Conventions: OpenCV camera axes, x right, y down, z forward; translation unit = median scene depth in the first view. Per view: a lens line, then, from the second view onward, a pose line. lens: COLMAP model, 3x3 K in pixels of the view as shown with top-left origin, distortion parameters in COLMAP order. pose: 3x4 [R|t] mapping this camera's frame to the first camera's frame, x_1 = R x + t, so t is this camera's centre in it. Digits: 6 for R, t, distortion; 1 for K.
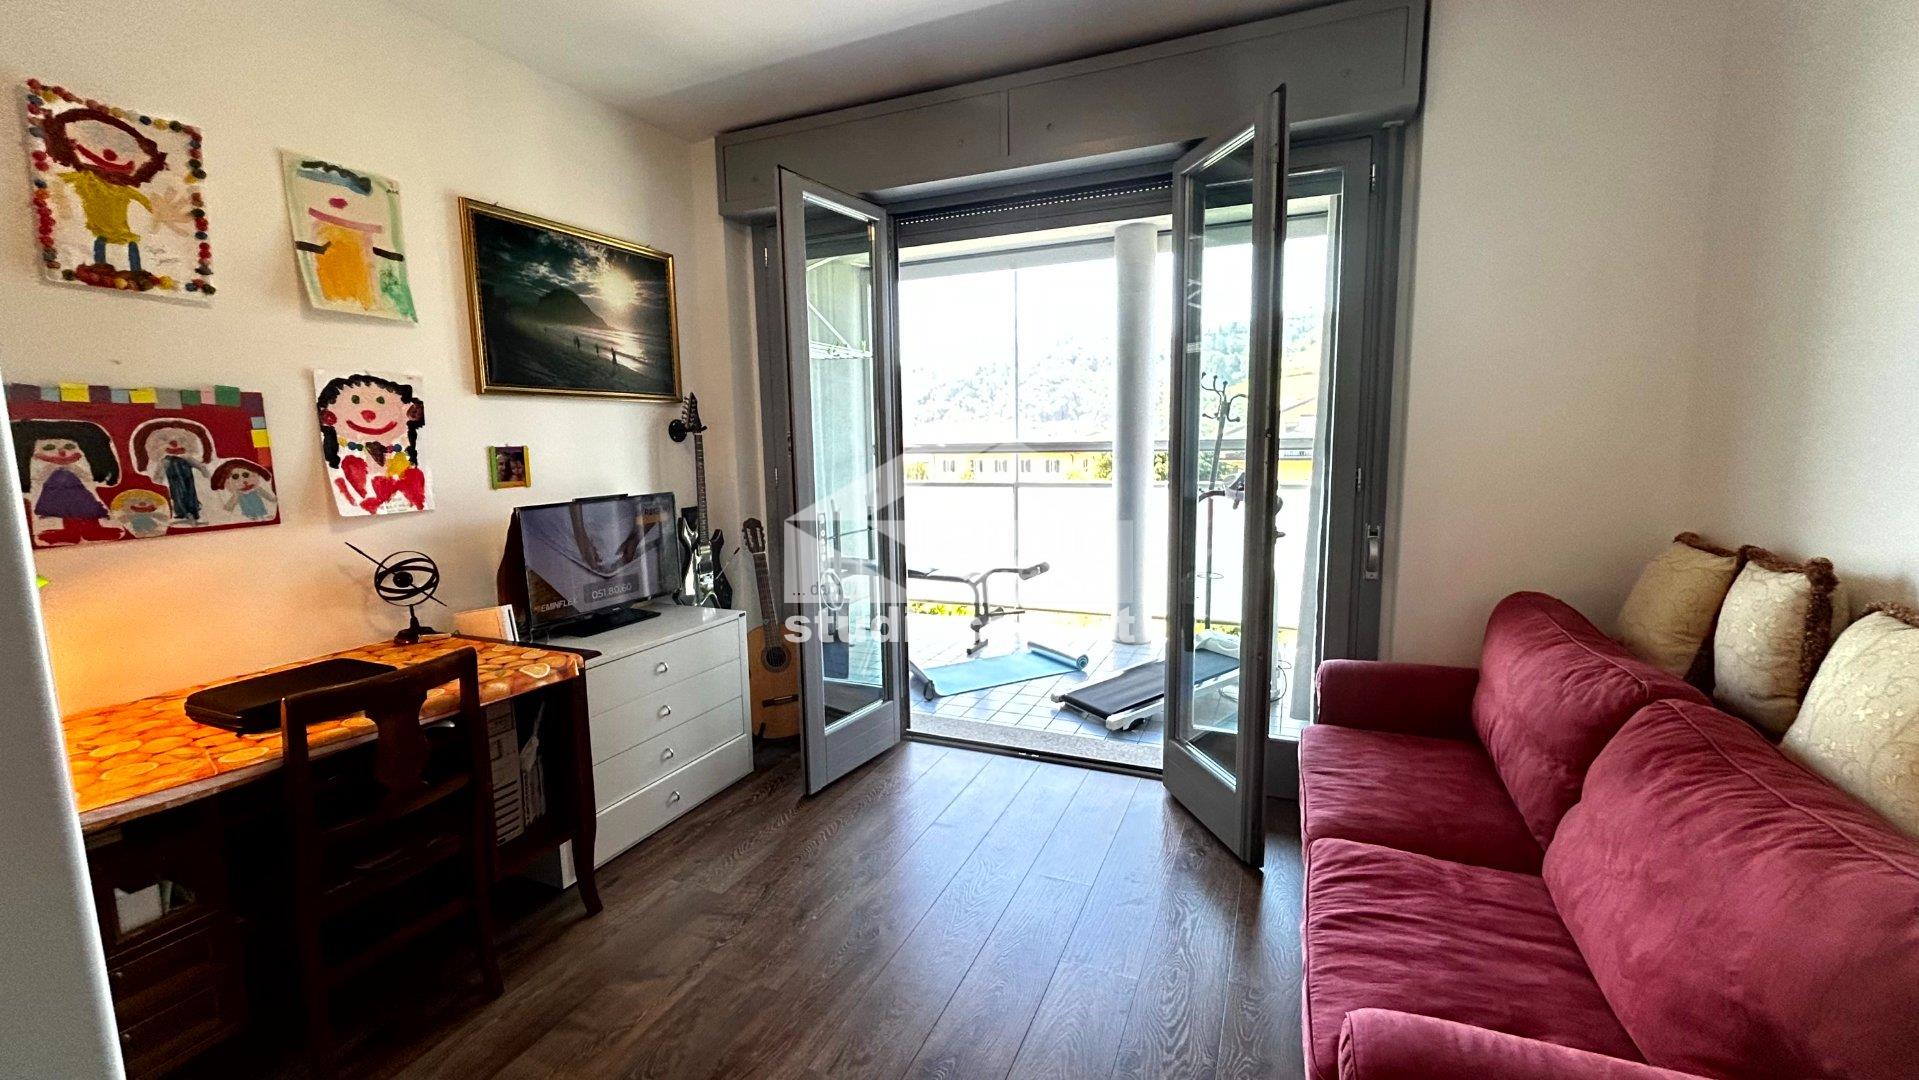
lens RADIAL K [[777.6, 0, 957.8], [0, 777.6, 540.8], [0, 0, 1]] dist [-0.000276, 0.001409]
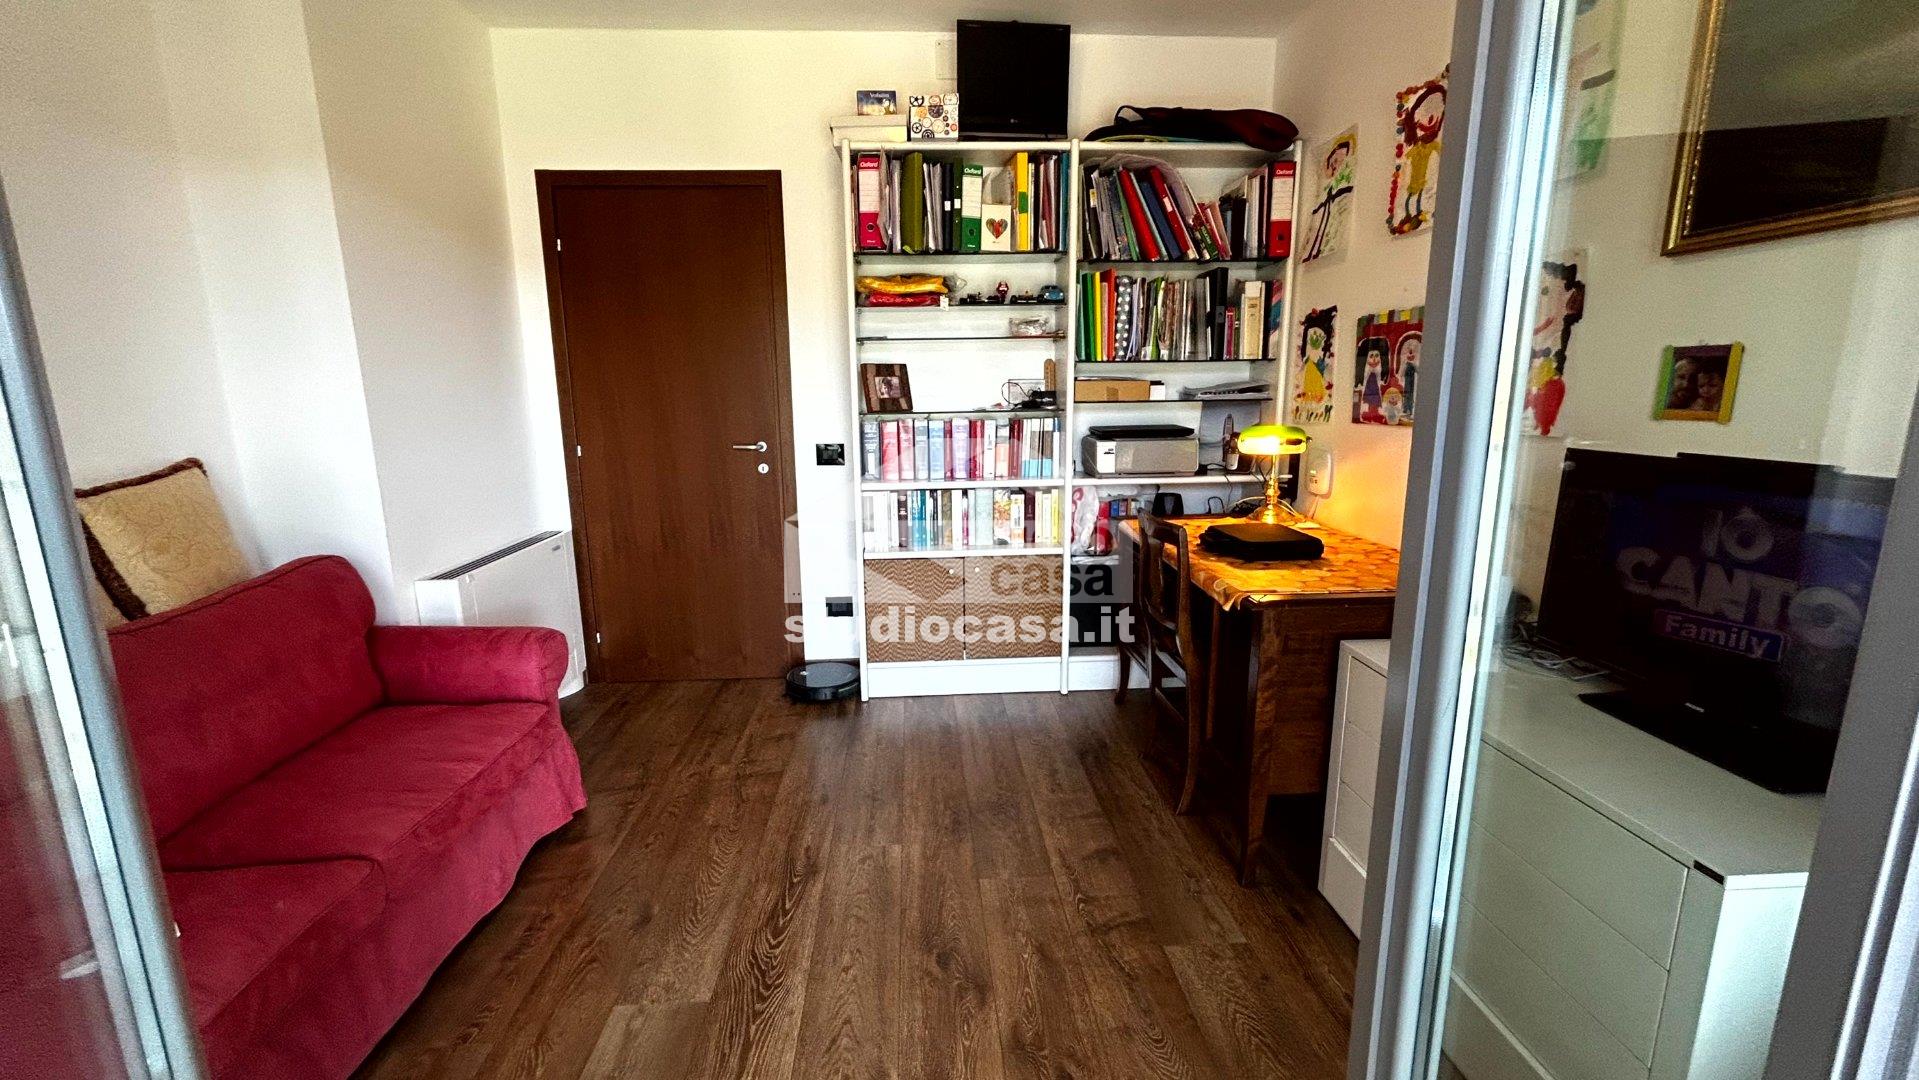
lens RADIAL K [[777.6, 0, 960.0], [0, 777.6, 539.4], [0, 0, 1]] dist [-0.000276, 0.001409]
pose [[-0.897472, 0.114071, -0.426065, 0.210927], [-0.031176, 0.947156, 0.319255, -0.225653], [0.439968, 0.299806, -0.846490, 1.908800]]
